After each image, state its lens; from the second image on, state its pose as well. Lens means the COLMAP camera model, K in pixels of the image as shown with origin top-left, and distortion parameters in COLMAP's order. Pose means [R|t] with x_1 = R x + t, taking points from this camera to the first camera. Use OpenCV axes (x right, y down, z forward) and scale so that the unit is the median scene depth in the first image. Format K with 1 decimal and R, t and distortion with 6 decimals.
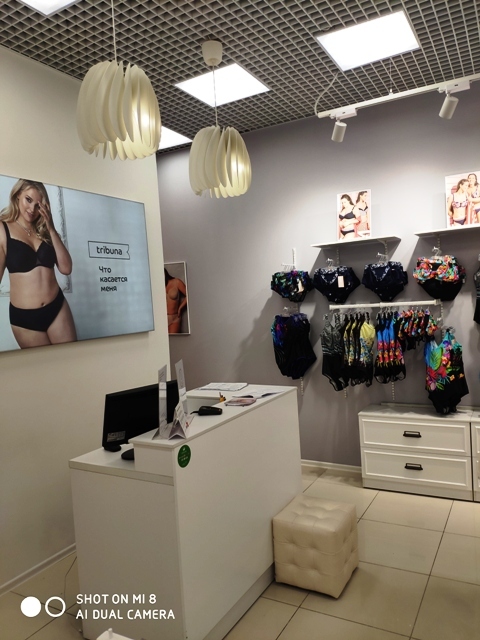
lens RADIAL K [[502.6, 0, 240.0], [0, 502.6, 320.0], [0, 0, 1]] dist [-0.003676, -0.001093]
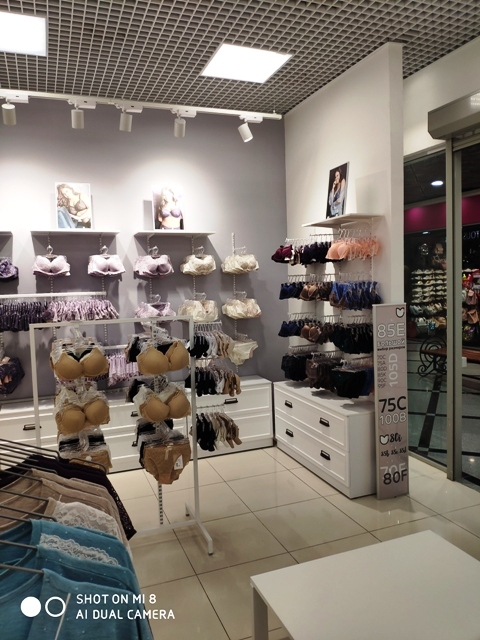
lens RADIAL K [[470.2, 0, 240.0], [0, 470.2, 320.0], [0, 0, 1]] dist [-0.000395, -0.060689]
pose [[0.624566, -0.023839, 0.780608, -0.708686], [0.024530, 0.999640, 0.010901, 0.054907], [-0.780587, 0.012340, 0.624926, 0.343256]]
